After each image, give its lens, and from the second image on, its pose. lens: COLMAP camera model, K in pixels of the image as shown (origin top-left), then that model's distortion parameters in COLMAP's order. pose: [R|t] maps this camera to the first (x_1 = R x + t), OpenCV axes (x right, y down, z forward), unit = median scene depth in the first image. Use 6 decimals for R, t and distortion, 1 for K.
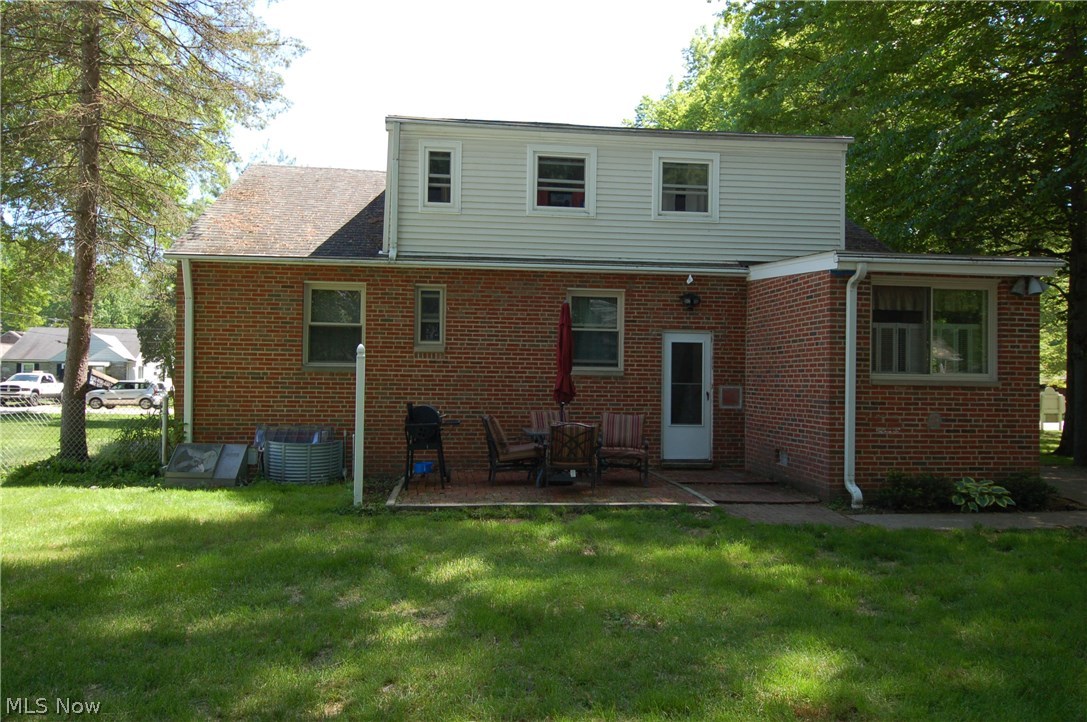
lens RADIAL K [[775.2, 0, 541.8], [0, 775.2, 365.7], [0, 0, 1]] dist [0.005748, 0.000340]
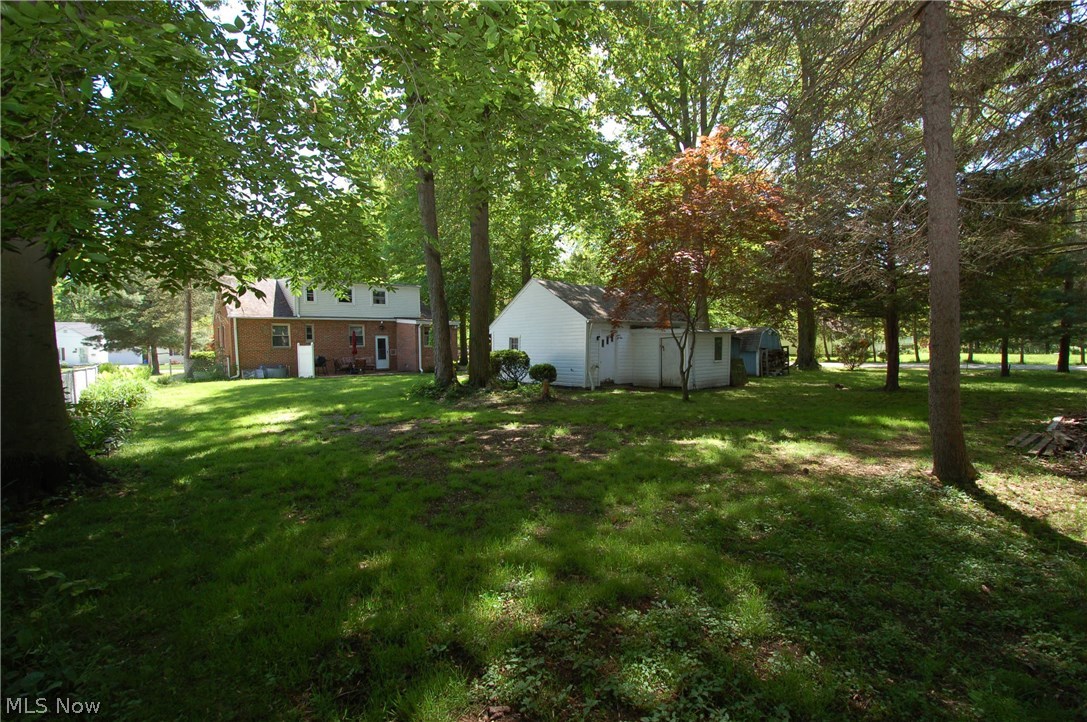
lens RADIAL K [[475.3, 0, 539.6], [0, 475.3, 369.6], [0, 0, 1]] dist [0.008774, -0.001331]
pose [[0.843356, -0.056077, 0.534421, -0.489019], [0.018277, 0.996958, 0.075769, -0.045669], [-0.537044, -0.054132, 0.841815, -1.649538]]
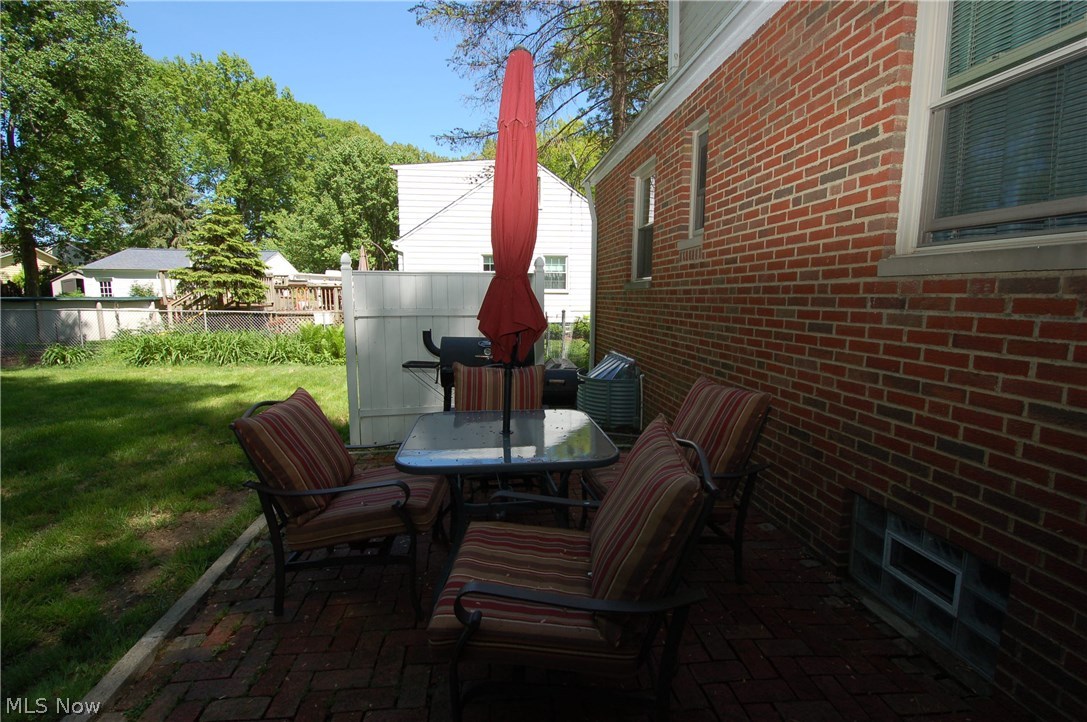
lens RADIAL K [[498.2, 0, 543.4], [0, 498.2, 359.8], [0, 0, 1]] dist [-0.000782, -0.000048]
pose [[0.060109, 0.113561, -0.991711, 0.210297], [0.019637, 0.993181, 0.114920, 0.018616], [0.997999, -0.026381, 0.057469, 0.863353]]
